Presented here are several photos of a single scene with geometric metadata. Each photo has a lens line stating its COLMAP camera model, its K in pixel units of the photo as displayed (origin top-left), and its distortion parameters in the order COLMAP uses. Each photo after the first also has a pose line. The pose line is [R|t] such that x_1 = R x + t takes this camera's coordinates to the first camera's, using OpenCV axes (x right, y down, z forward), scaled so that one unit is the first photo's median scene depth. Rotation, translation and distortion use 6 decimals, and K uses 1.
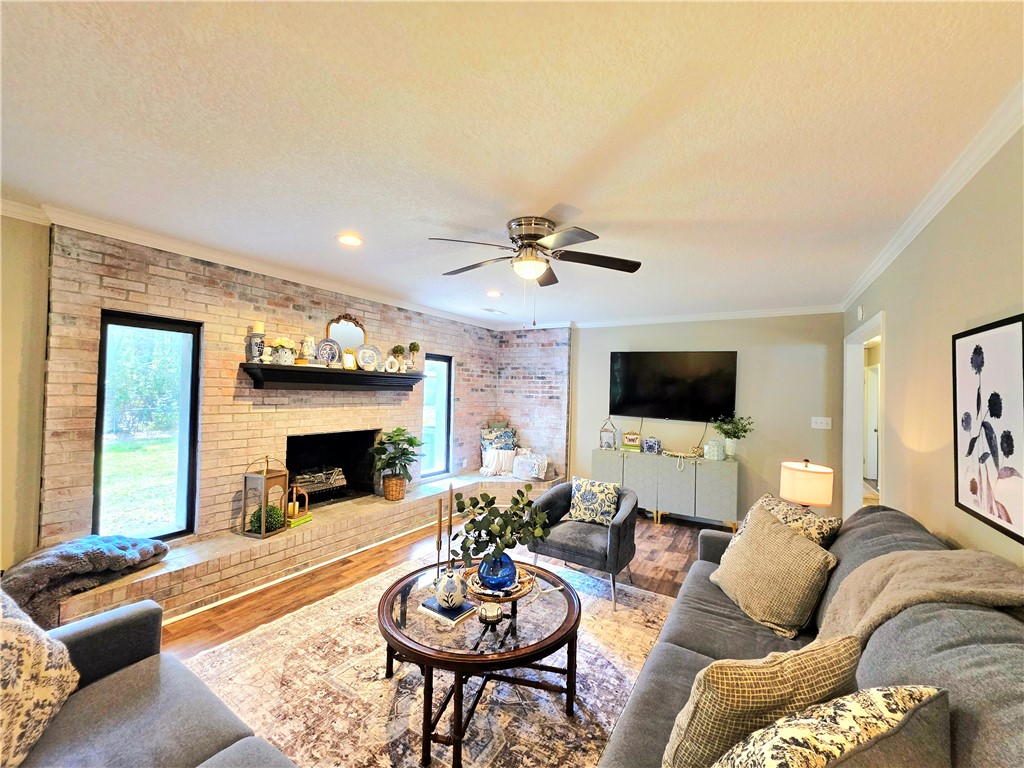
lens RADIAL K [[409.7, 0, 508.6], [0, 409.7, 381.9], [0, 0, 1]] dist [0.002338, 0.000020]
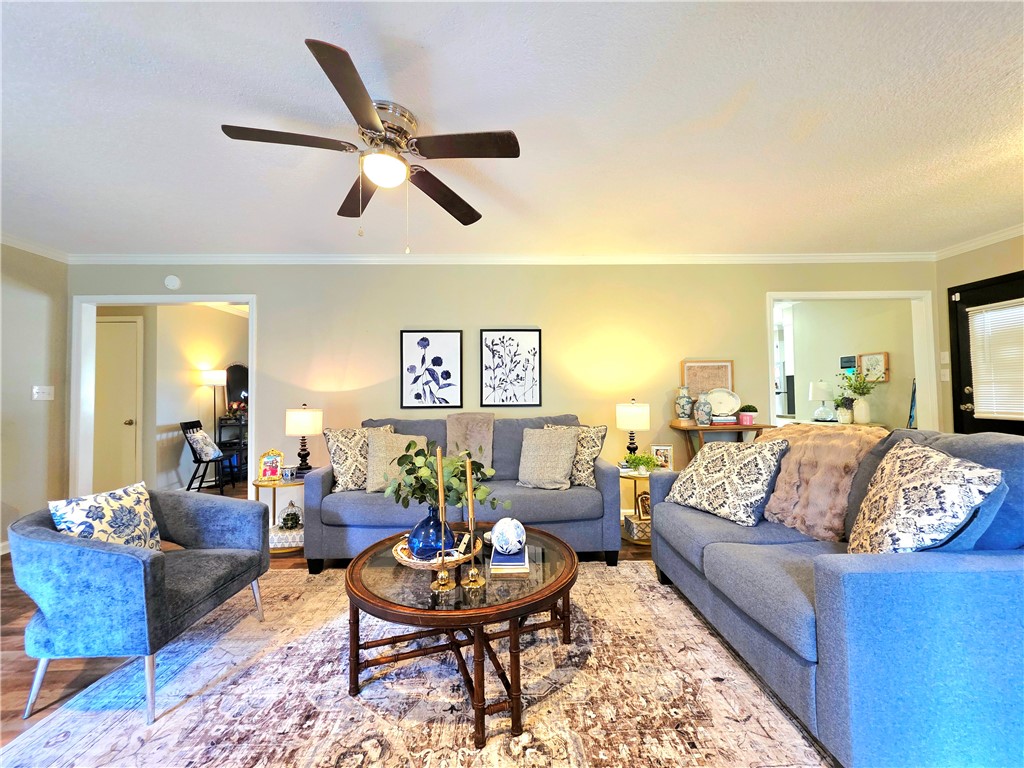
lens RADIAL K [[409.7, 0, 508.6], [0, 409.7, 381.9], [0, 0, 1]] dist [0.002338, 0.000020]
pose [[-0.554189, 0.009461, 0.832337, -0.510431], [-0.019590, 0.999510, -0.024405, 0.099004], [-0.832160, -0.029831, -0.553732, 0.845220]]
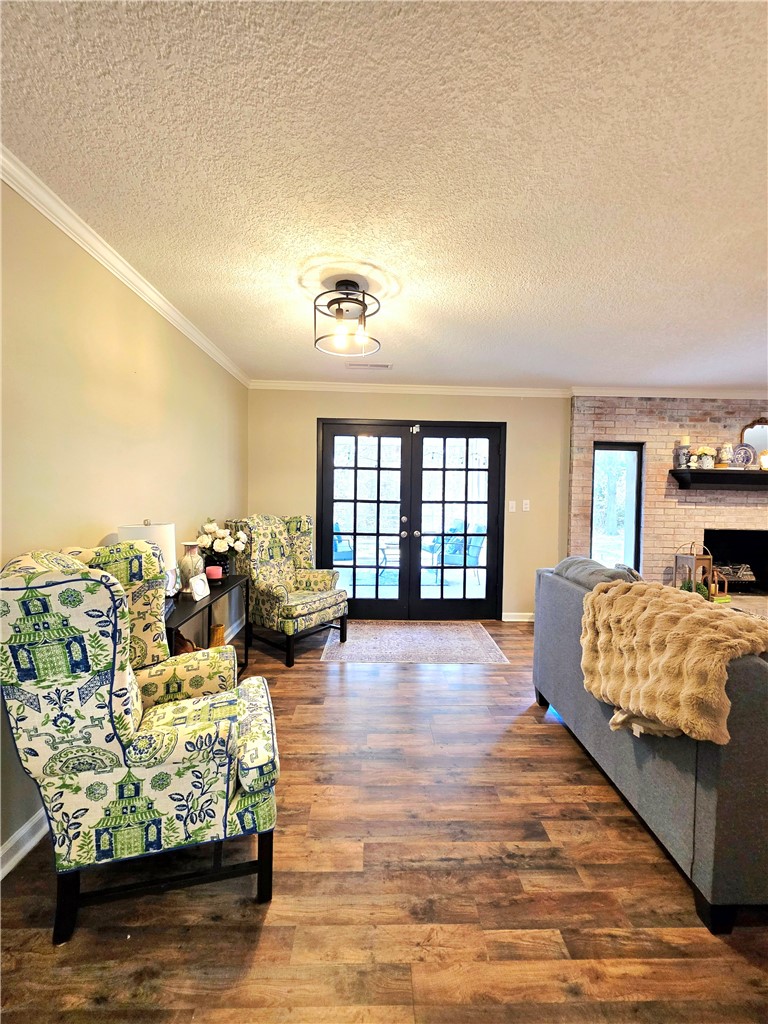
lens RADIAL K [[409.7, 0, 385.1], [0, 409.7, 508.8], [0, 0, 1]] dist [0.002338, 0.000020]
pose [[0.554189, 0.012897, -0.832291, -0.059397], [0.016434, 0.999516, 0.026431, 0.026210], [0.832229, -0.028325, 0.553708, -0.444912]]
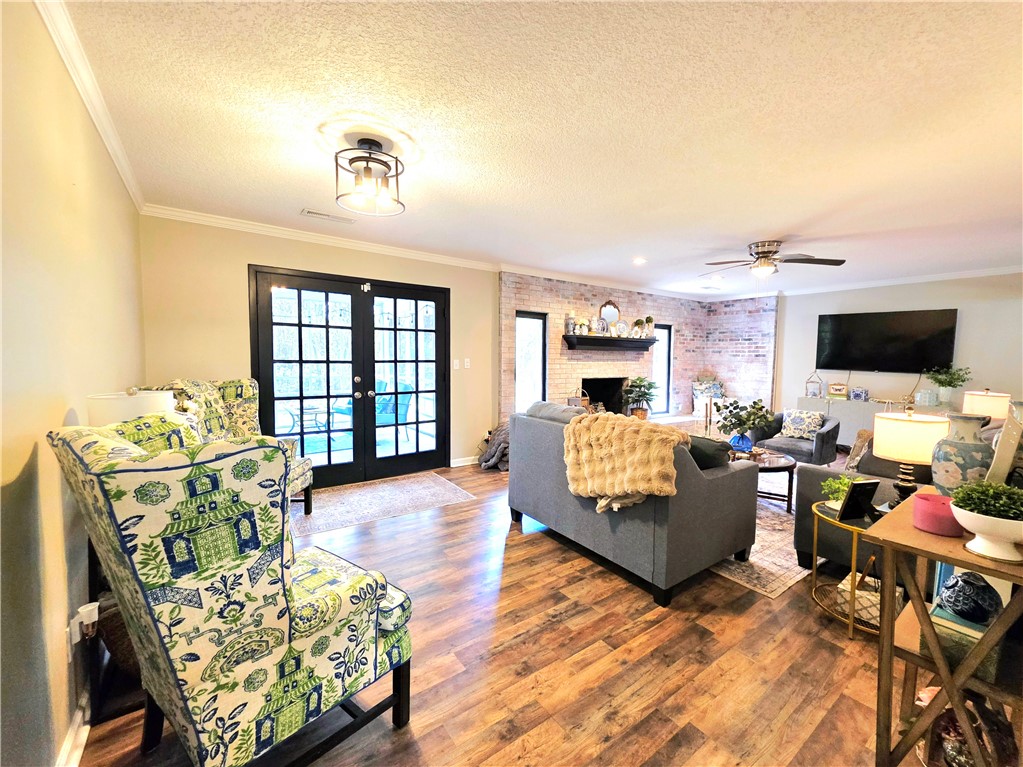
lens RADIAL K [[412.0, 0, 511.4], [0, 412.0, 381.1], [0, 0, 1]] dist [0.001948, 0.000188]
pose [[0.925105, 0.006238, -0.379660, -0.172168], [0.021423, 0.997415, 0.068589, 0.022781], [0.379107, -0.071586, 0.922580, -0.652924]]
